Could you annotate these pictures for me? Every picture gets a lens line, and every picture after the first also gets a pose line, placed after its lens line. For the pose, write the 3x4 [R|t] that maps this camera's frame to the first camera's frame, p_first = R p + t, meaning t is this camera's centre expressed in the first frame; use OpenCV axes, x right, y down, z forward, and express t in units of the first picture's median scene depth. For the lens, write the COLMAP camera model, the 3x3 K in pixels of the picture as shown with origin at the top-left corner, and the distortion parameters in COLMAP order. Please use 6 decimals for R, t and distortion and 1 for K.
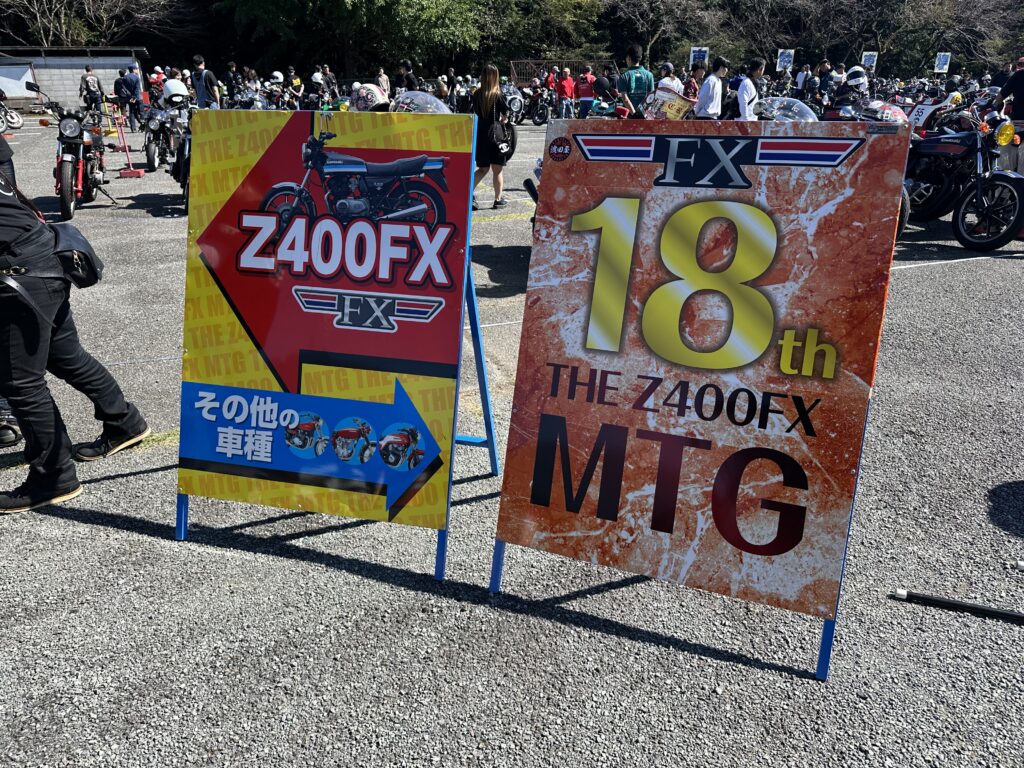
lens RADIAL K [[626.6, 0, 443.4], [0, 626.6, 341.6], [0, 0, 1]] dist [0.072802, -0.076001]
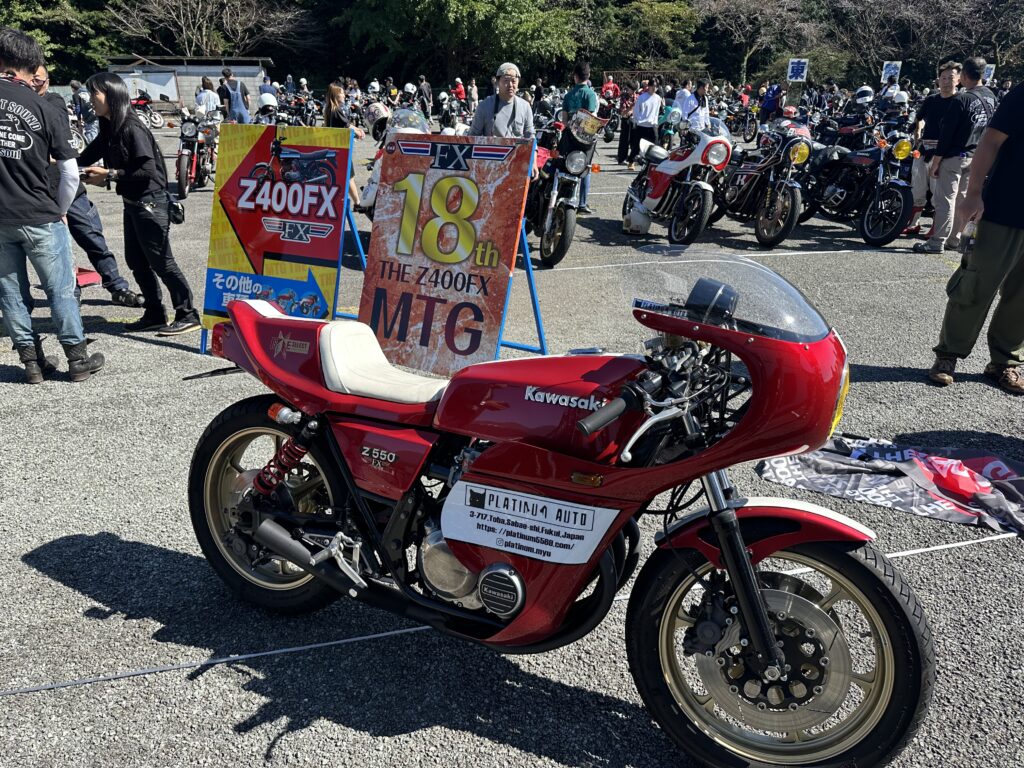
lens RADIAL K [[730.8, 0, 513.5], [0, 730.8, 386.8], [0, 0, 1]] dist [0.065549, -0.073512]
pose [[0.987105, 0.069557, -0.144174, 0.878843], [-0.068749, 0.997578, 0.010581, 0.351313], [0.144560, -0.000533, 0.989496, -1.103930]]
